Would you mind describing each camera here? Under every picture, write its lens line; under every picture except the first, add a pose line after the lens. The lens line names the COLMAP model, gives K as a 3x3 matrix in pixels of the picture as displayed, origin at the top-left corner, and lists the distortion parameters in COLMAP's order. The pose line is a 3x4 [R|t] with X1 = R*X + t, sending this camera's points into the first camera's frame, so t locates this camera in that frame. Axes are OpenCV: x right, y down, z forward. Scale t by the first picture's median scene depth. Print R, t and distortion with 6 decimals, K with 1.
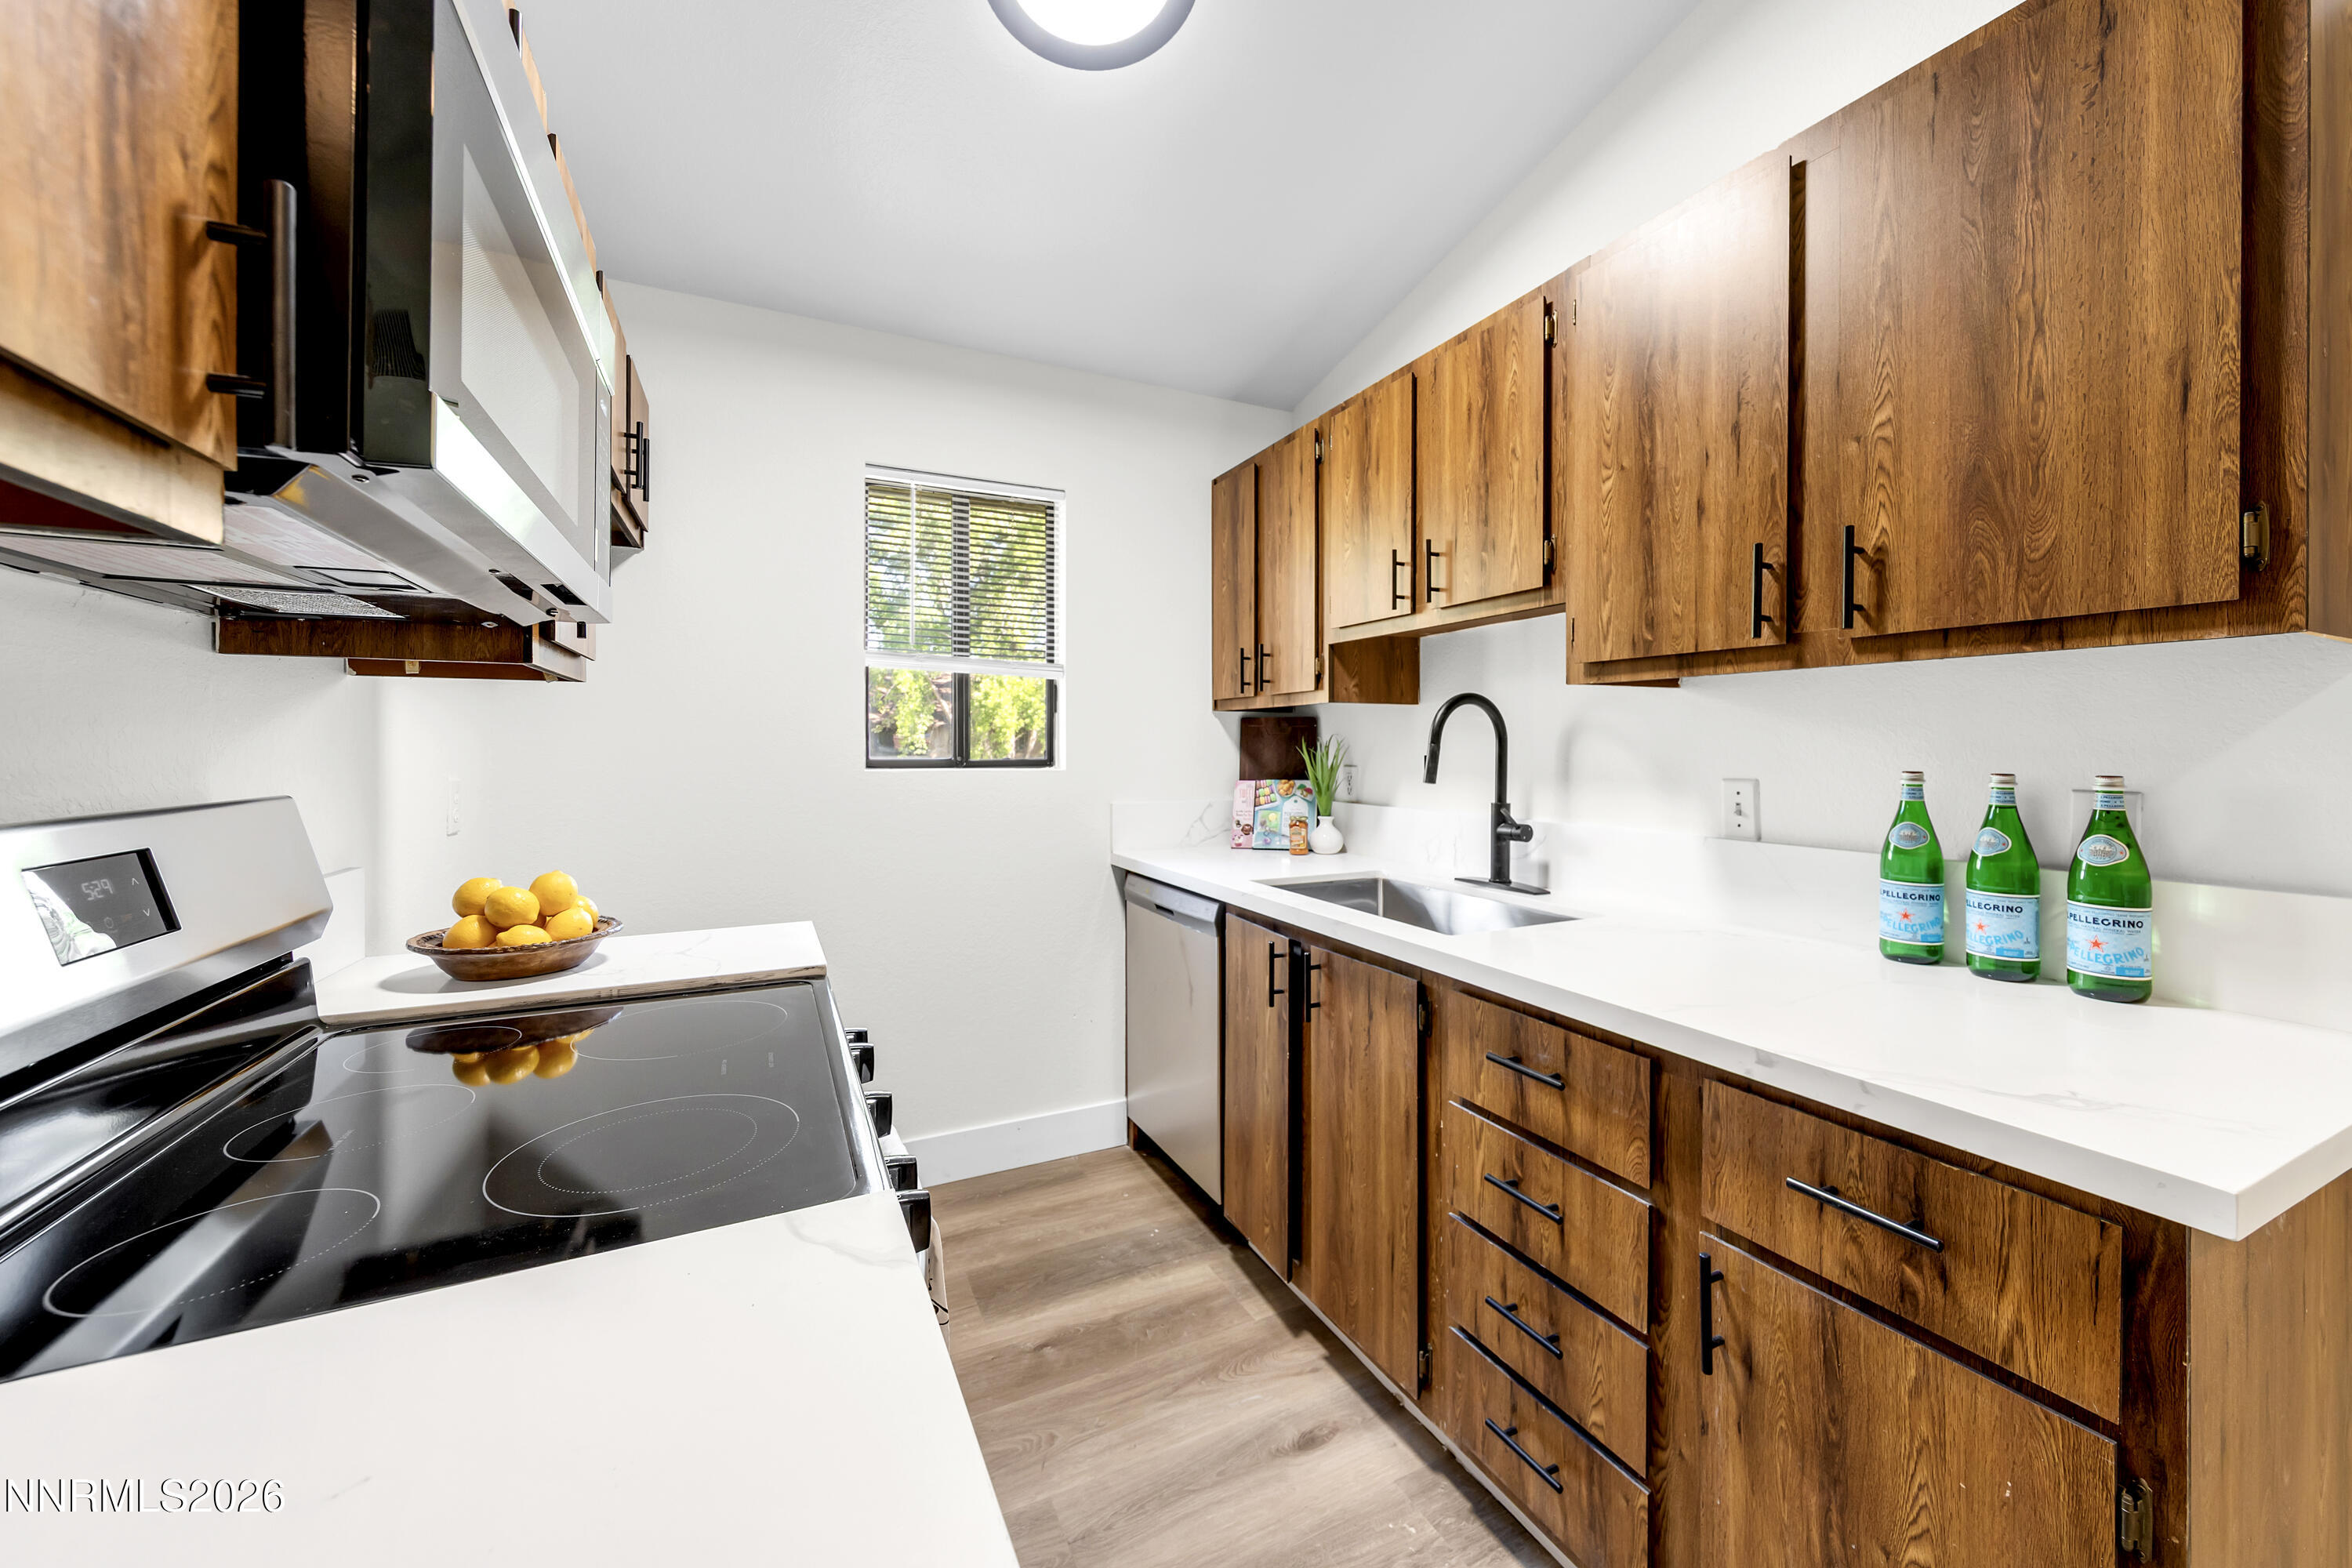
lens RADIAL K [[883.0, 0, 1203.2], [0, 883.0, 744.2], [0, 0, 1]] dist [0.000792, -0.000072]
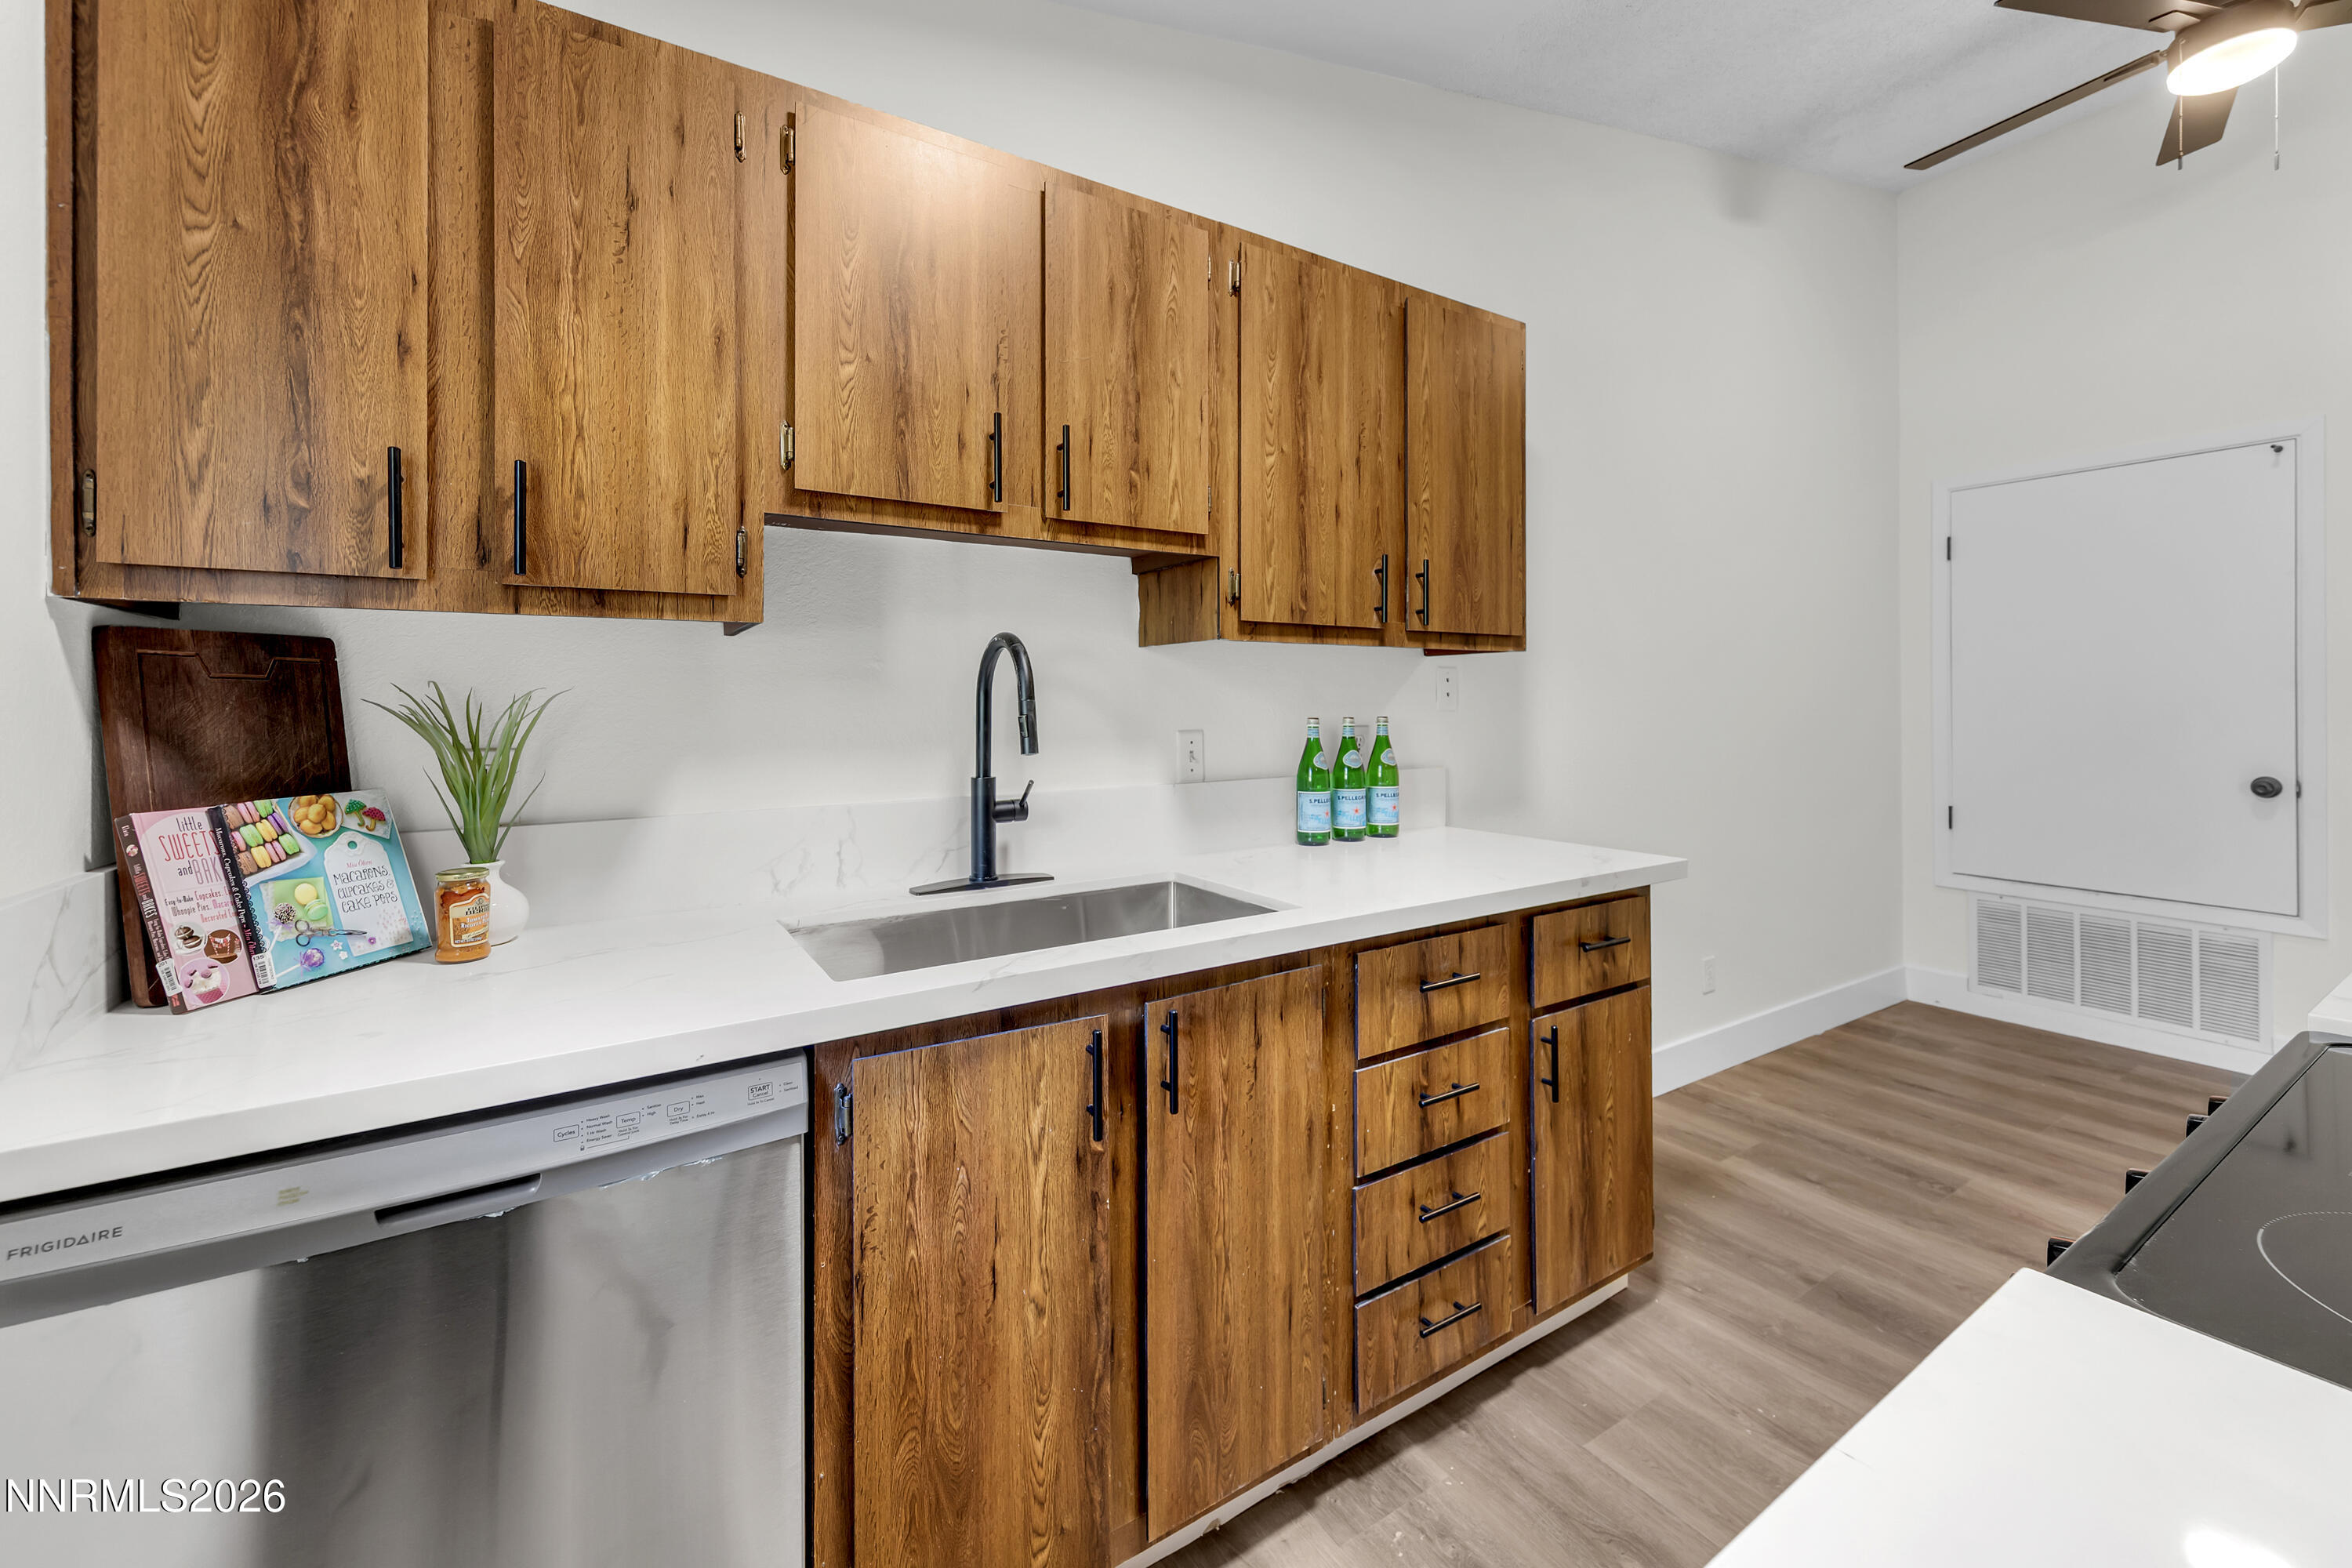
lens RADIAL K [[949.7, 0, 1199.3], [0, 949.7, 700.2], [0, 0, 1]] dist [-0.000869, 0.000020]
pose [[-0.110978, 0.004562, 0.993812, -0.722272], [0.007066, 0.999968, -0.003802, 0.005136], [-0.993798, 0.006600, -0.111007, 1.274157]]
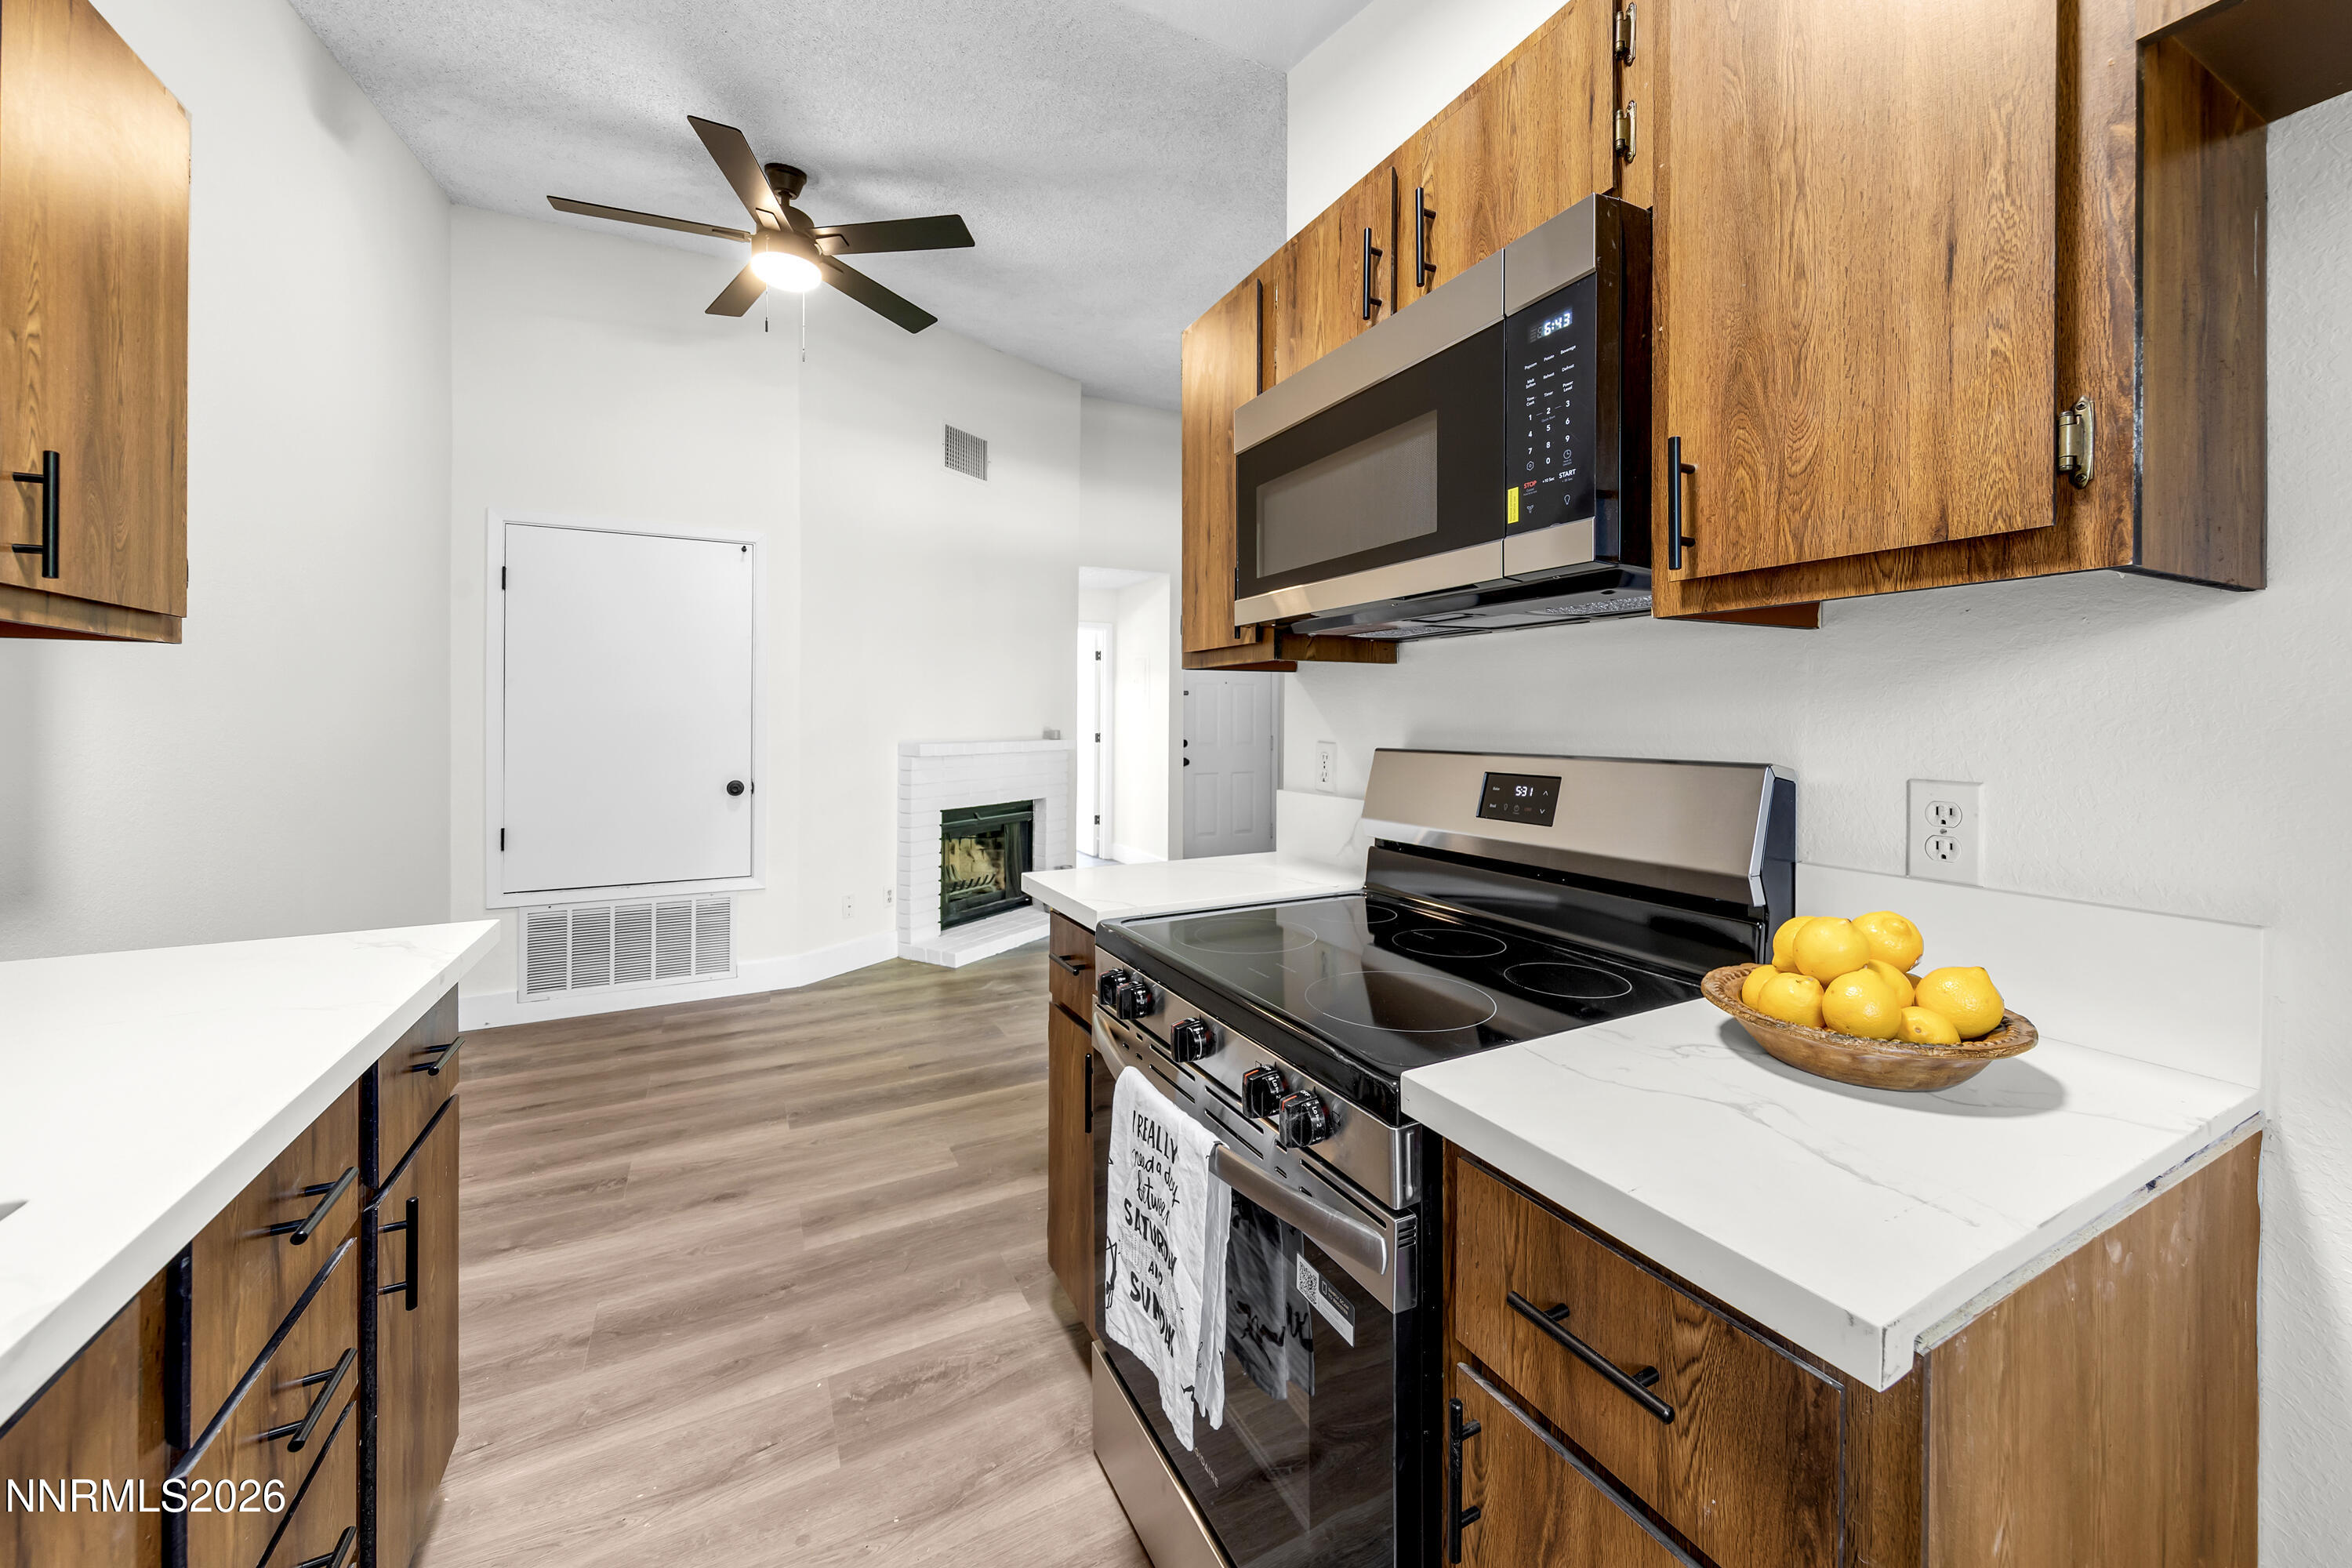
lens RADIAL K [[883.8, 0, 1191.8], [0, 883.8, 722.1], [0, 0, 1]] dist [0.002537, 0.000177]
pose [[-0.999800, 0.002927, -0.019772, -0.250525], [0.002913, 0.999995, 0.000750, 0.004172], [0.019774, 0.000692, -0.999804, 1.476171]]
